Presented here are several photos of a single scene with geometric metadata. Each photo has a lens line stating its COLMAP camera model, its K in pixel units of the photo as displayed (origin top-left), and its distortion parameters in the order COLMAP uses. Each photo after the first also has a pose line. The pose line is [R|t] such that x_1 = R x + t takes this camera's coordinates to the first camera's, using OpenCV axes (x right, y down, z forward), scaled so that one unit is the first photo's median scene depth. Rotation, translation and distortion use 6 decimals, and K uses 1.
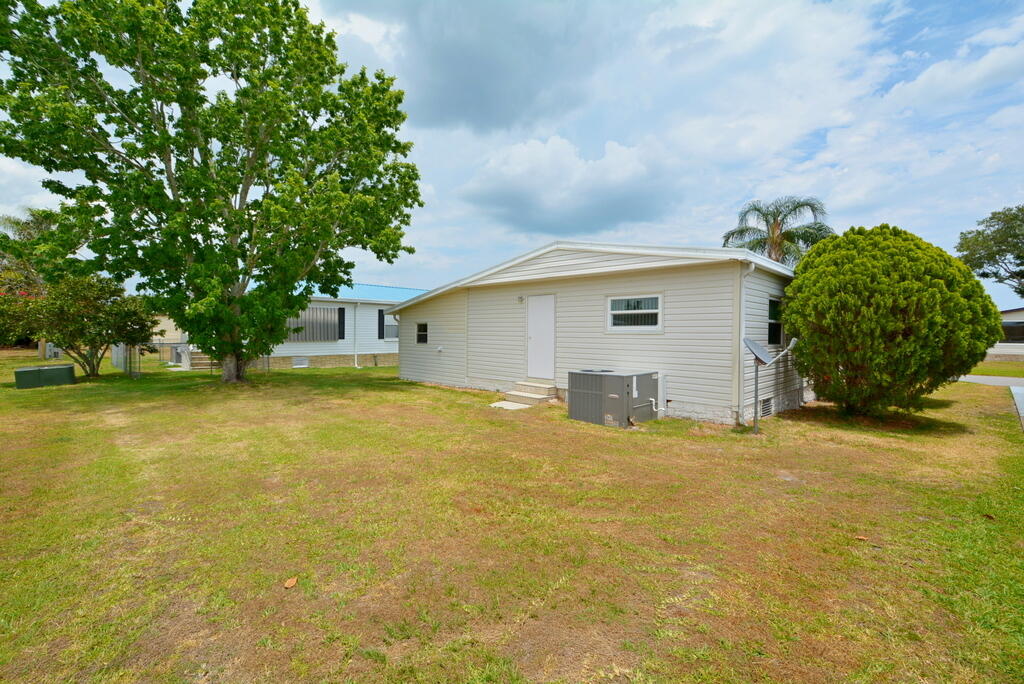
lens RADIAL K [[447.2, 0, 513.5], [0, 447.2, 339.2], [0, 0, 1]] dist [-0.003186, 0.001118]
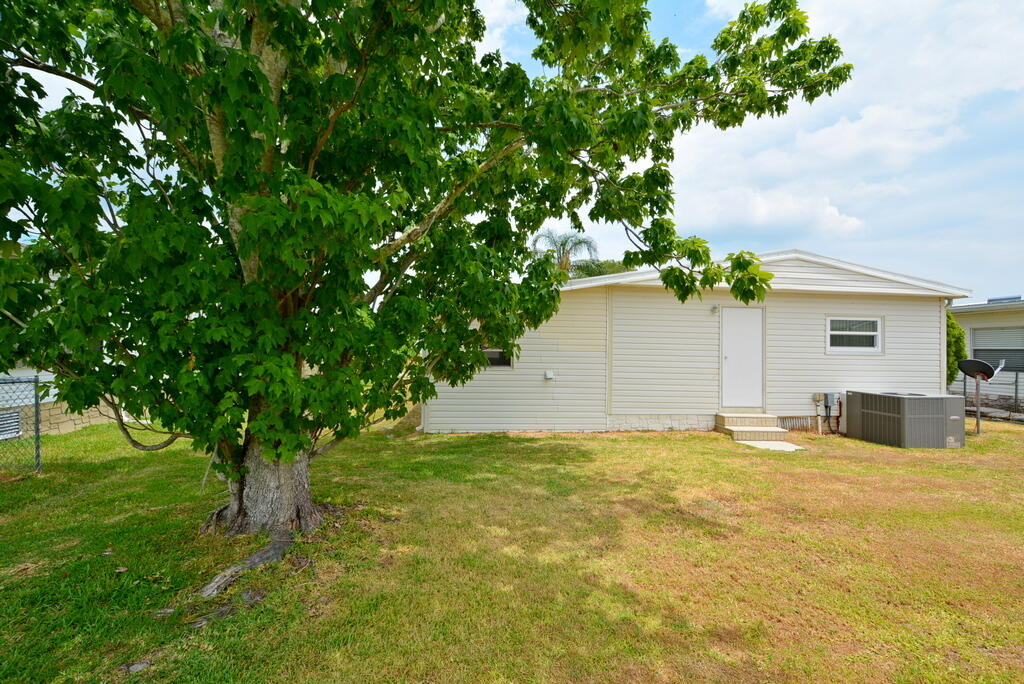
lens RADIAL K [[447.2, 0, 510.4], [0, 447.2, 340.5], [0, 0, 1]] dist [-0.003186, 0.001118]
pose [[0.631435, 0.015998, 0.775264, -0.981595], [-0.004564, 0.999847, -0.016915, -0.022653], [-0.775415, 0.007143, 0.631411, 0.925660]]
